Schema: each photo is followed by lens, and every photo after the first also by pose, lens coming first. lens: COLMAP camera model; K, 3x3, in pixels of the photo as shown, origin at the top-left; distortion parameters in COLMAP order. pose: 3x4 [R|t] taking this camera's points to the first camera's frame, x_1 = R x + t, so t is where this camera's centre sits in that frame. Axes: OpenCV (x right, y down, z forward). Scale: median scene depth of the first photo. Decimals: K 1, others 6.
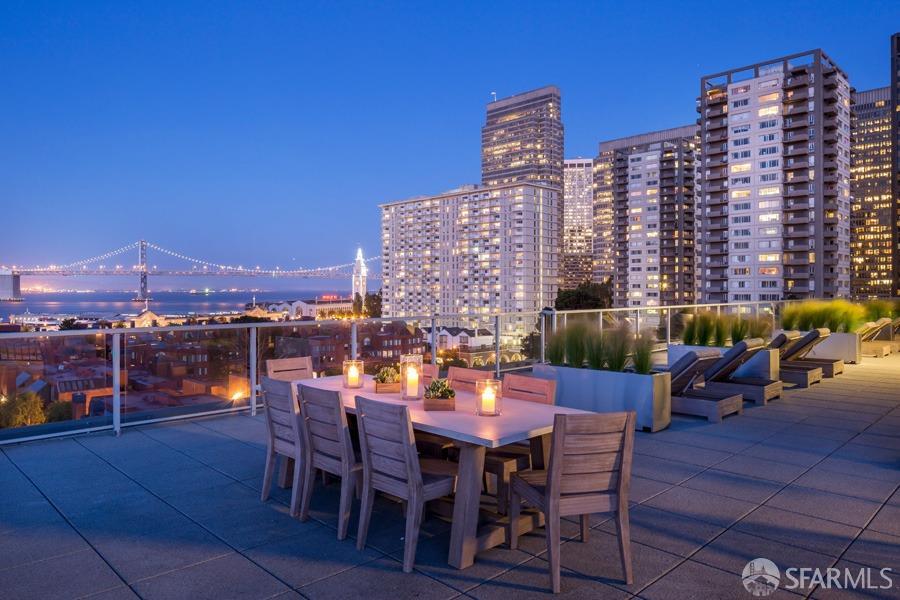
lens RADIAL K [[663.5, 0, 328.1], [0, 663.5, 291.7], [0, 0, 1]] dist [0.004661, -0.000244]
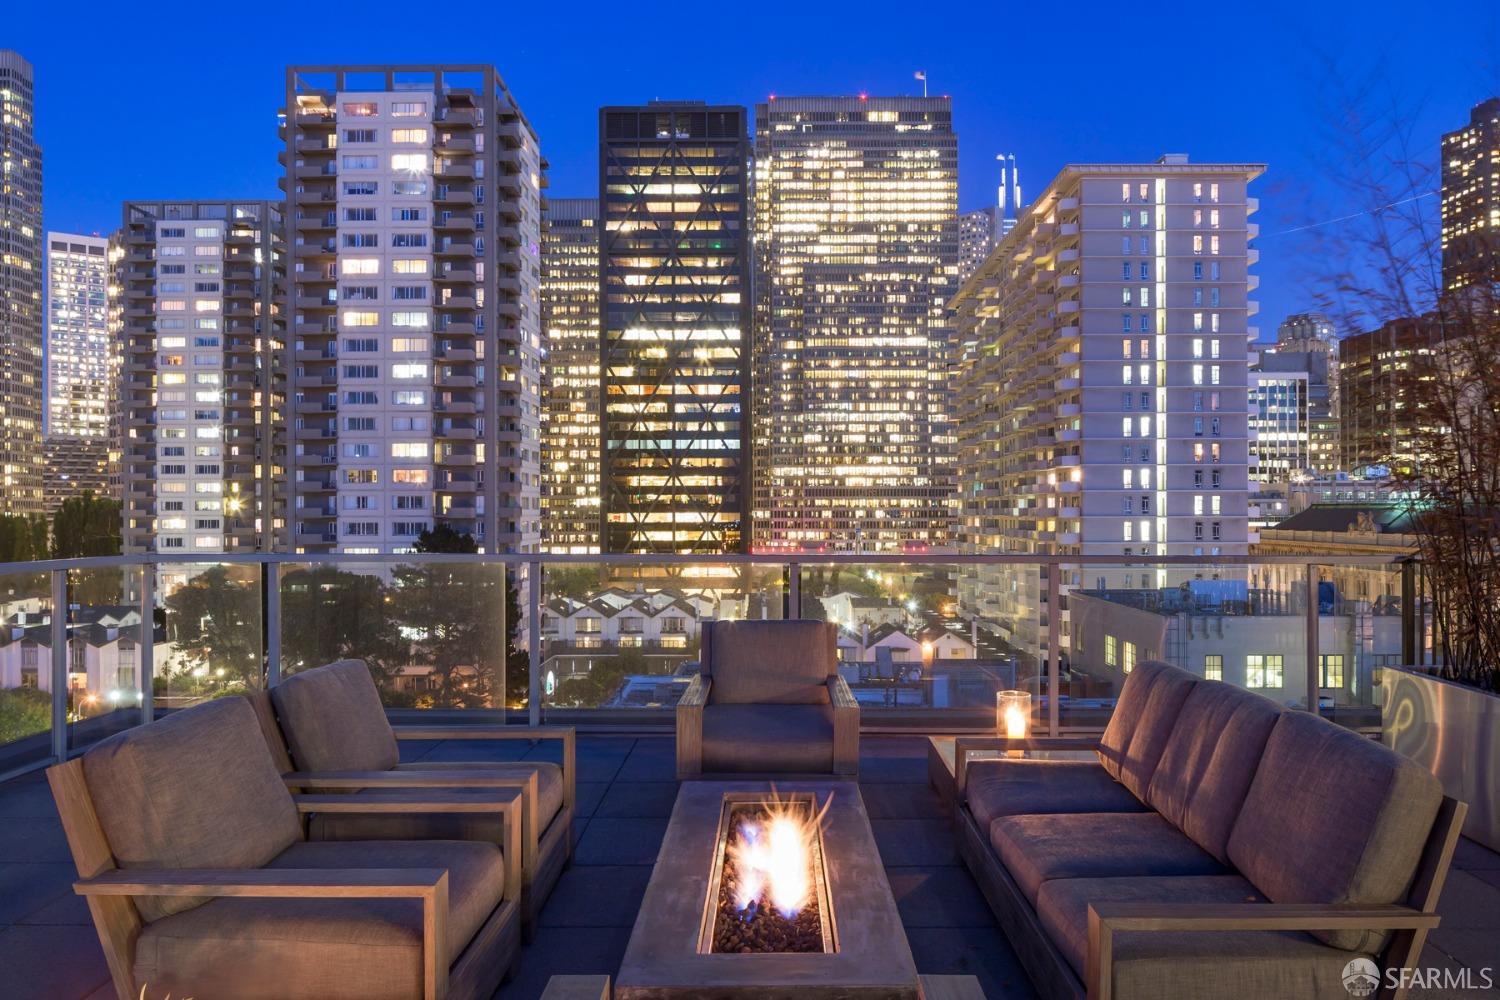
lens RADIAL K [[1071.5, 0, 751.4], [0, 1071.5, 480.7], [0, 0, 1]] dist [-0.005768, -0.003696]
pose [[0.673913, 0.022356, 0.738472, 0.222325], [0.003622, 0.999430, -0.033561, 0.000576], [-0.738802, 0.025292, 0.673448, 0.242484]]
